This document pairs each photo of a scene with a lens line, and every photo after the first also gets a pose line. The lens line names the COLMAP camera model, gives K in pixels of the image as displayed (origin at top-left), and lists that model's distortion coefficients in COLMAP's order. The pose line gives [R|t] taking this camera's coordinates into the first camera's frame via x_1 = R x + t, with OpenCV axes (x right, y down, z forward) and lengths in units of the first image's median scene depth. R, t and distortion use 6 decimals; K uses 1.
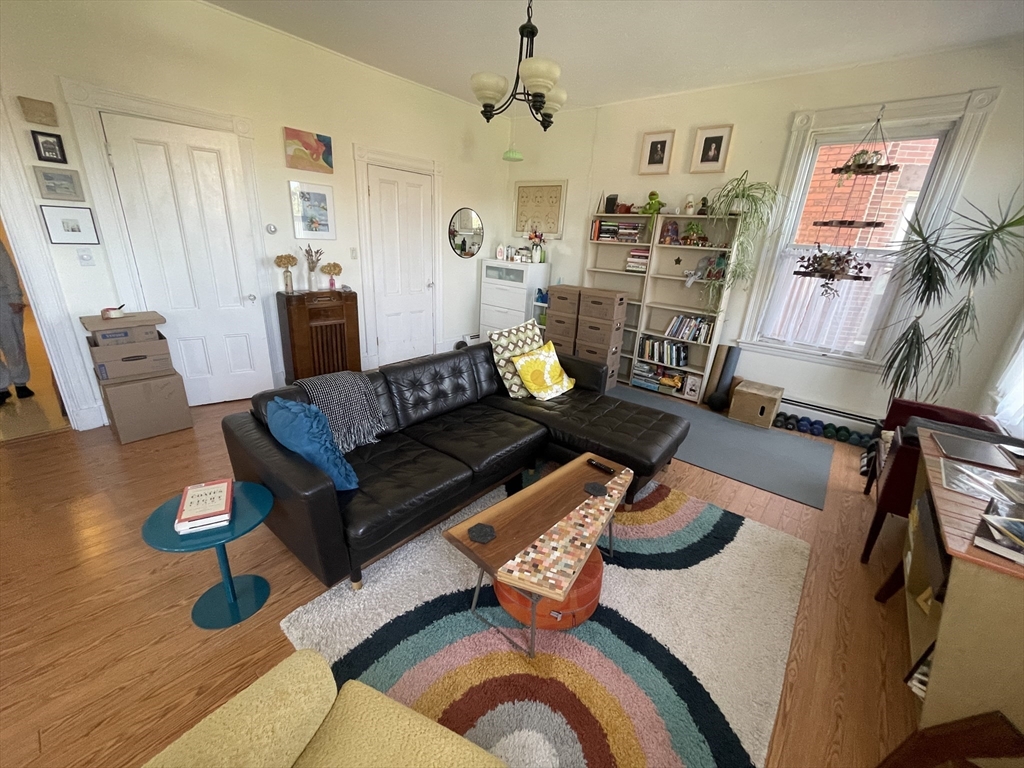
lens RADIAL K [[414.2, 0, 512.0], [0, 414.2, 384.0], [0, 0, 1]] dist [-0.001516, -0.000247]
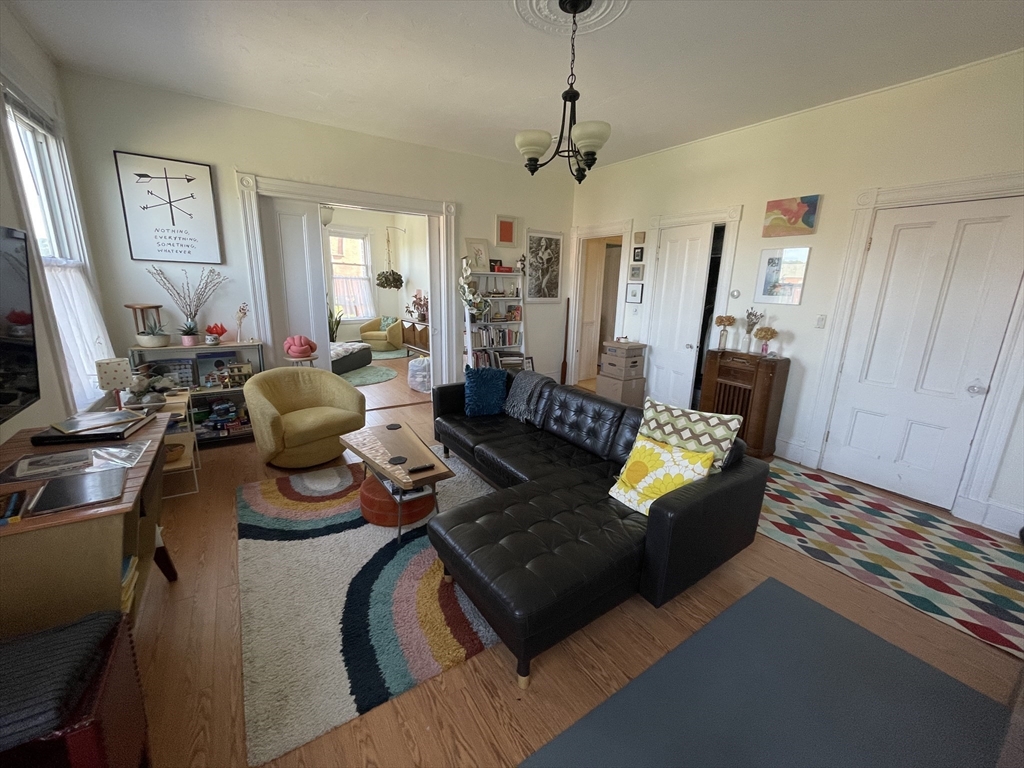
lens RADIAL K [[413.6, 0, 512.0], [0, 413.6, 384.0], [0, 0, 1]] dist [0.000974, 0.000040]
pose [[-0.280201, 0.166145, -0.945454, 0.856874], [-0.362729, 0.893562, 0.264527, -0.290921], [0.888772, 0.417064, -0.190111, 0.967125]]
